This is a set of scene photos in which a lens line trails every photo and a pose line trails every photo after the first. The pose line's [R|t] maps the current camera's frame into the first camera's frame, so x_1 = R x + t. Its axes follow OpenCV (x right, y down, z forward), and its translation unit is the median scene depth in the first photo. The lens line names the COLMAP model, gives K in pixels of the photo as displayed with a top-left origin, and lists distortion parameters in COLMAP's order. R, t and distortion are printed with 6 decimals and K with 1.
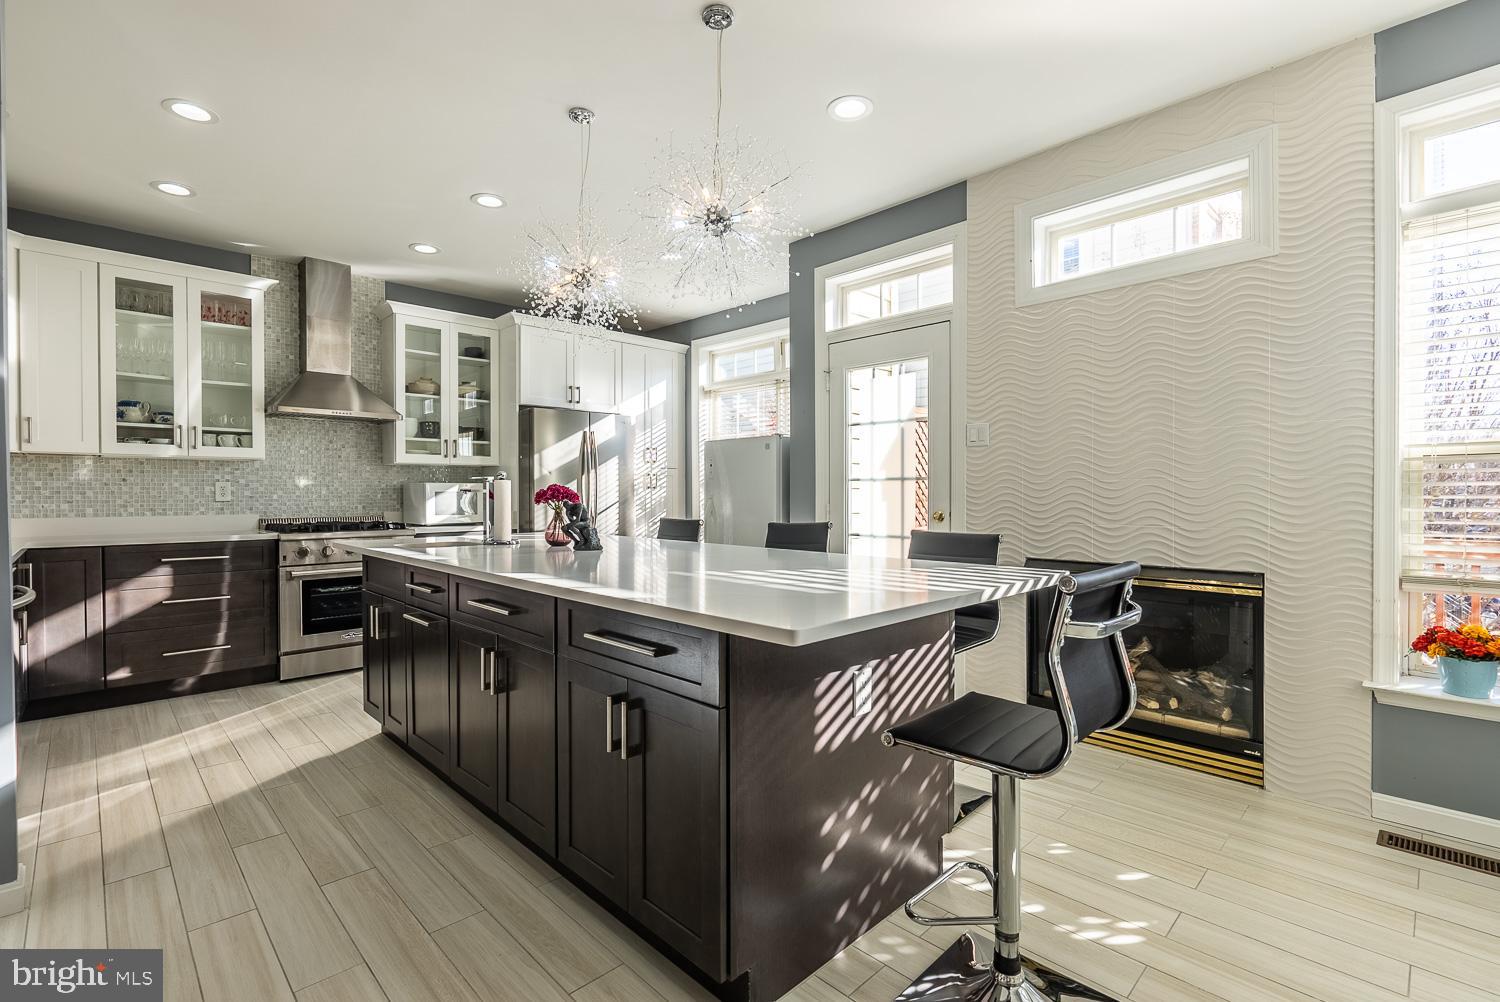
lens RADIAL K [[683.1, 0, 748.0], [0, 683.1, 499.2], [0, 0, 1]] dist [-0.005727, -0.000474]
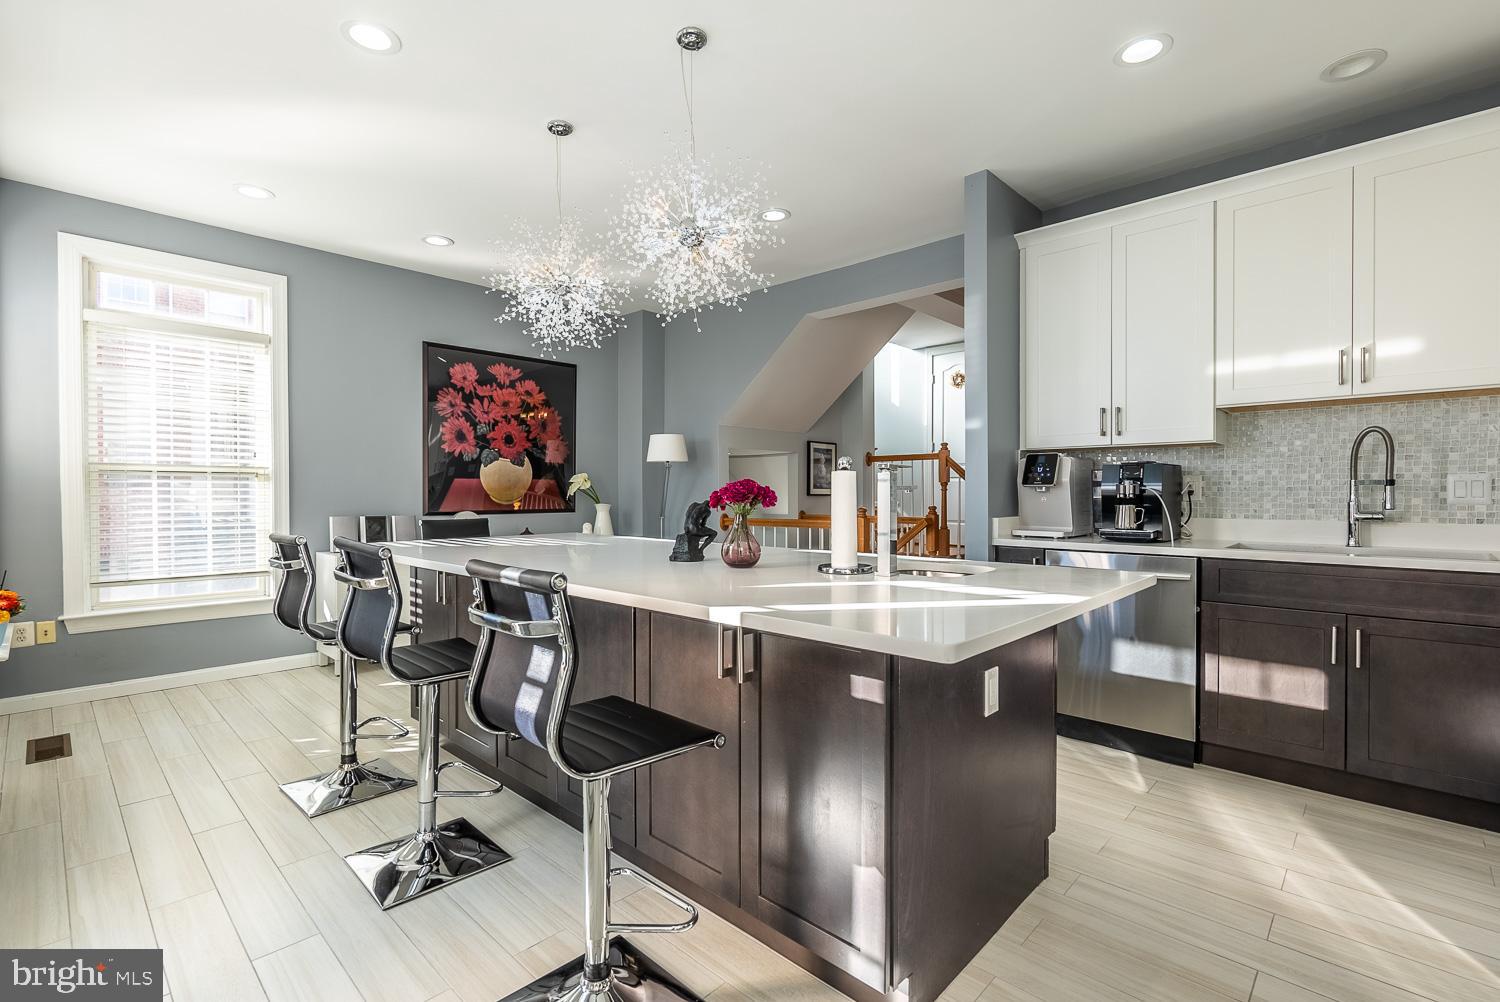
lens RADIAL K [[683.1, 0, 748.0], [0, 683.1, 499.2], [0, 0, 1]] dist [-0.005727, -0.000474]
pose [[-0.998942, 0.002872, -0.045897, -0.217841], [0.001757, 0.999703, 0.024310, -0.018462], [0.045953, 0.024203, -0.998650, 1.499282]]
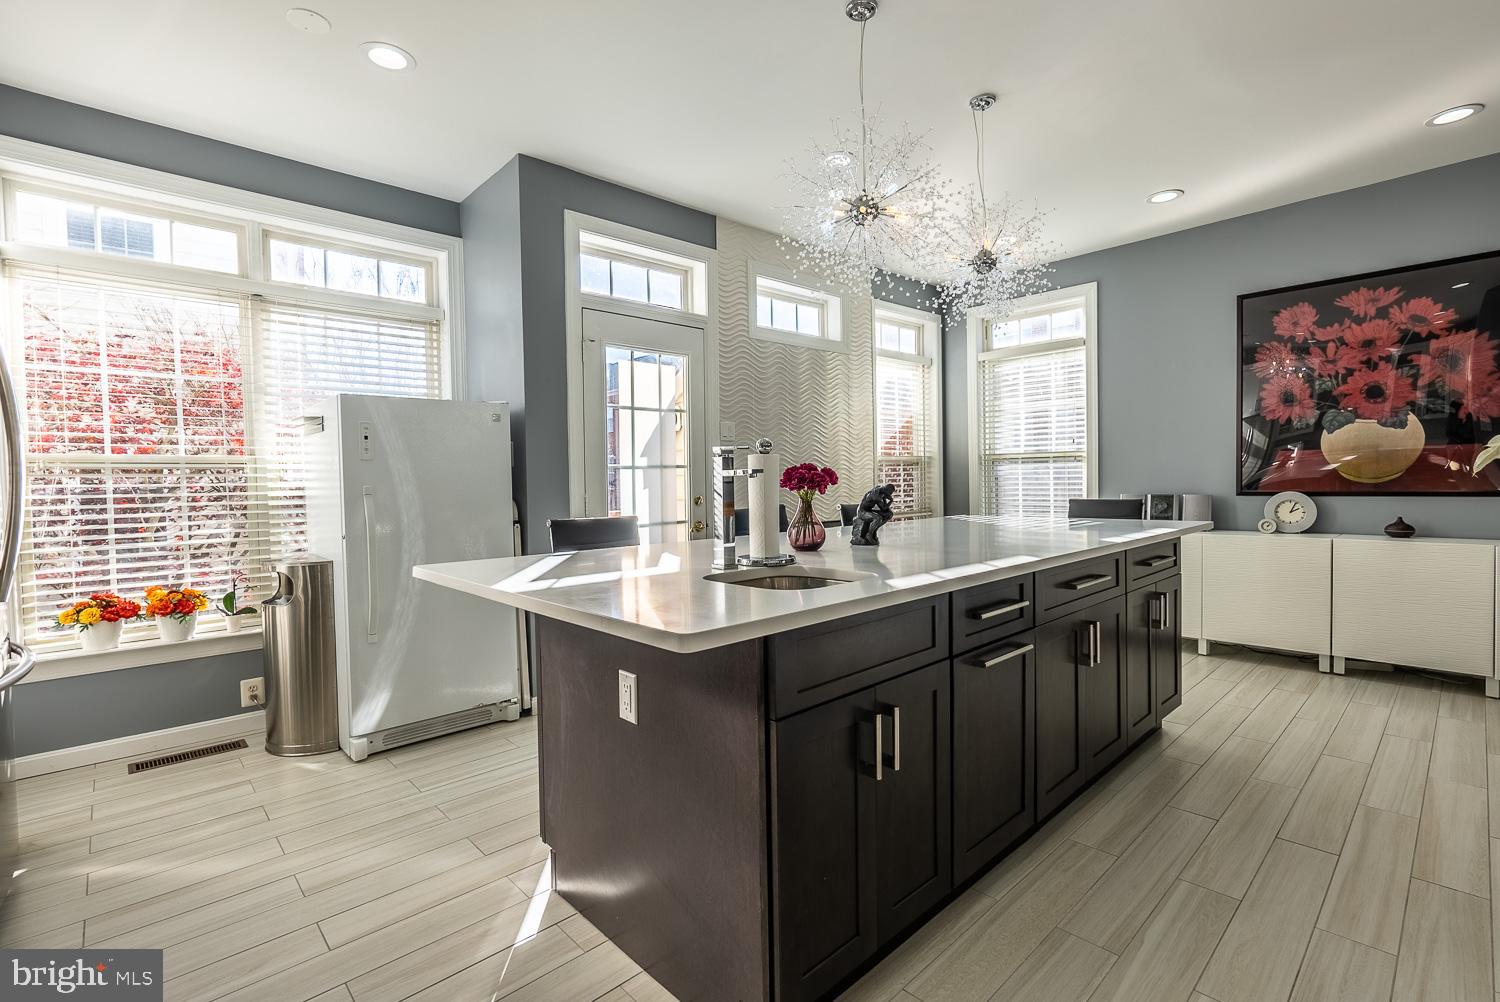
lens RADIAL K [[683.1, 0, 748.0], [0, 683.1, 499.2], [0, 0, 1]] dist [-0.005727, -0.000474]
pose [[0.022606, -0.025756, 0.999413, -0.870481], [0.030548, 0.999219, 0.025060, -0.002640], [-0.999278, 0.029963, 0.023375, 0.919801]]
